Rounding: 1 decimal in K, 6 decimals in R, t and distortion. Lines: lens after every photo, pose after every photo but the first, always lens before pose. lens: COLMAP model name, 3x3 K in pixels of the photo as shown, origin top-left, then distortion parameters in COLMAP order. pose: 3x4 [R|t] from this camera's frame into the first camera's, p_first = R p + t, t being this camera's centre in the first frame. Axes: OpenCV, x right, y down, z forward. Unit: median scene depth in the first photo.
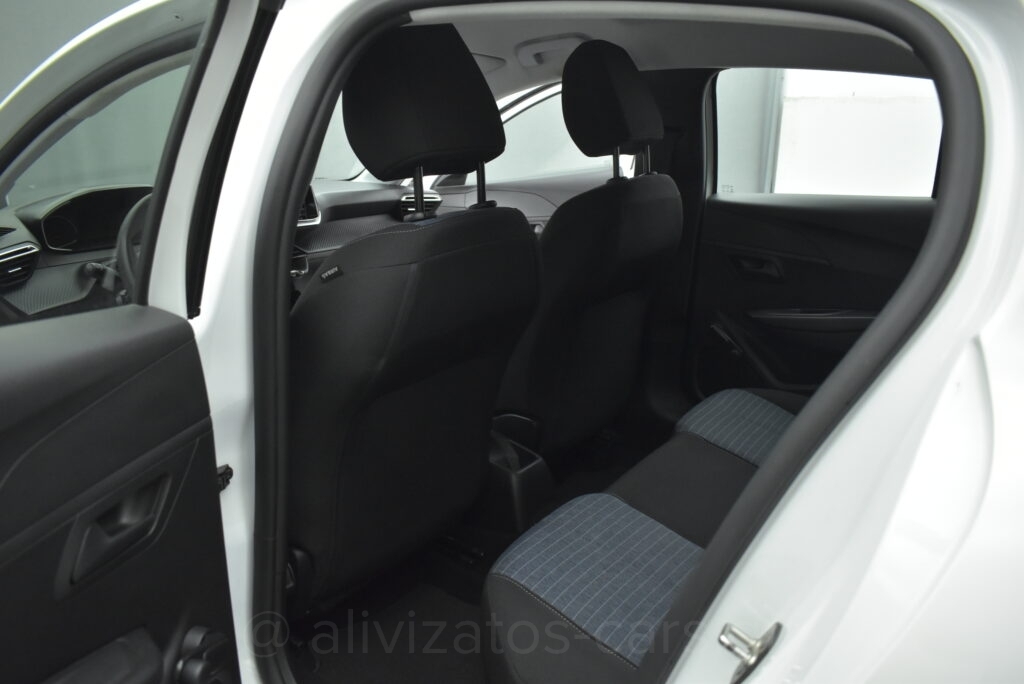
lens RADIAL K [[791.1, 0, 512.0], [0, 791.1, 342.0], [0, 0, 1]] dist [-0.096259, 0.009622]
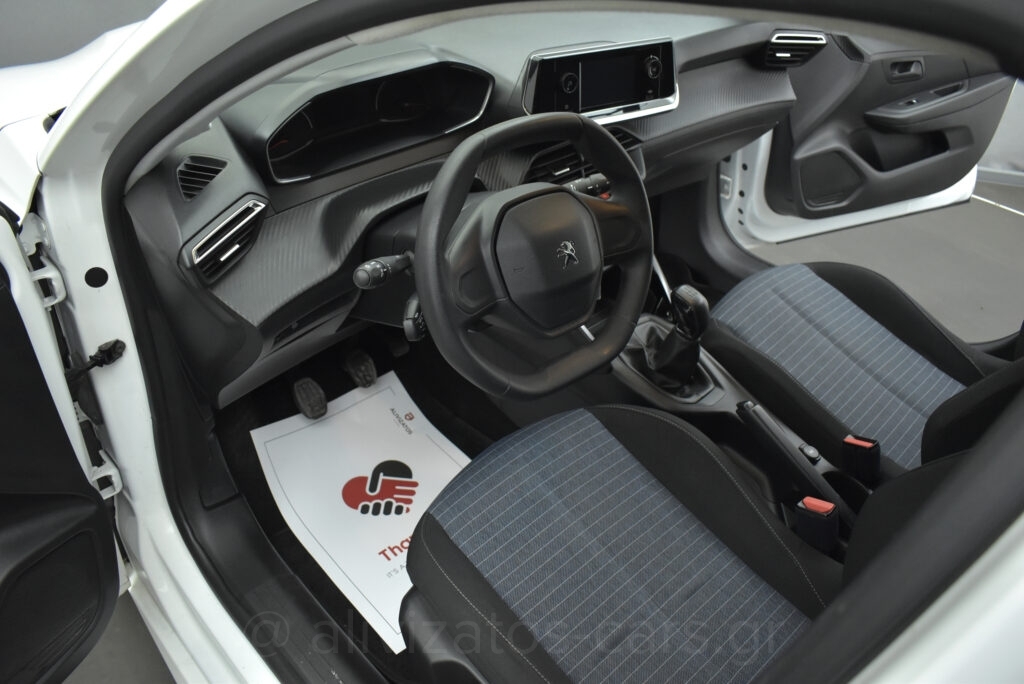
lens RADIAL K [[791.1, 0, 512.0], [0, 791.1, 342.0], [0, 0, 1]] dist [-0.096259, 0.009622]
pose [[0.976237, 0.159446, -0.146760, -0.322409], [-0.094572, 0.922803, 0.373484, -0.252633], [0.194982, -0.350729, 0.915954, 0.439731]]
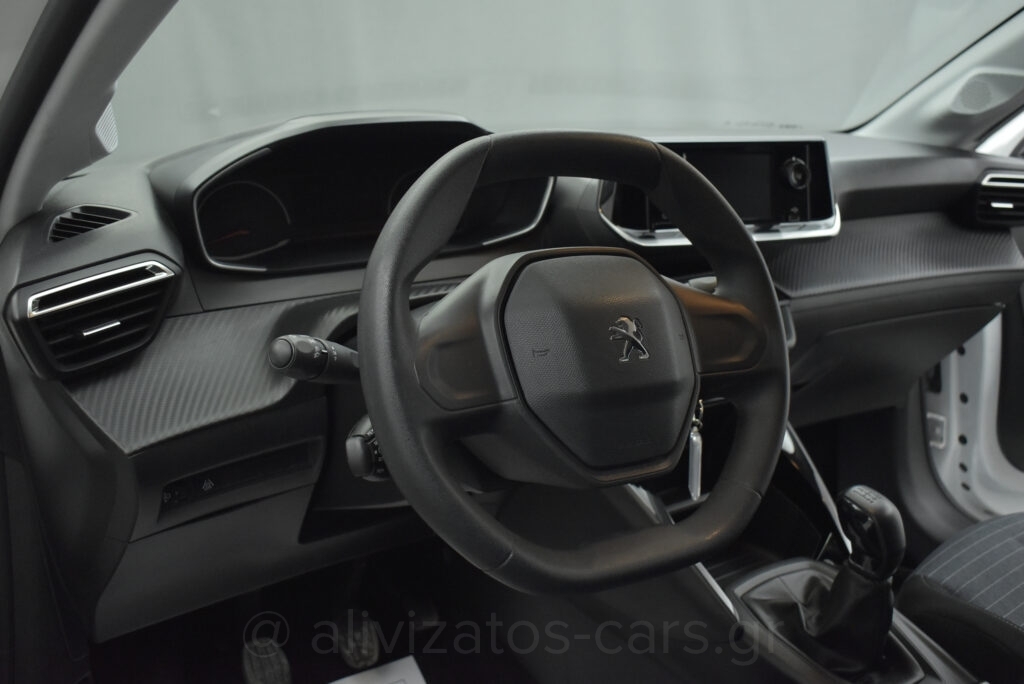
lens RADIAL K [[1019.3, 0, 512.0], [0, 1019.3, 342.0], [0, 0, 1]] dist [-0.076809, 0.013603]
pose [[0.932627, 0.105928, -0.344944, -0.275061], [-0.105813, 0.994200, 0.019219, -0.109604], [0.344979, 0.018575, 0.938427, 0.561443]]
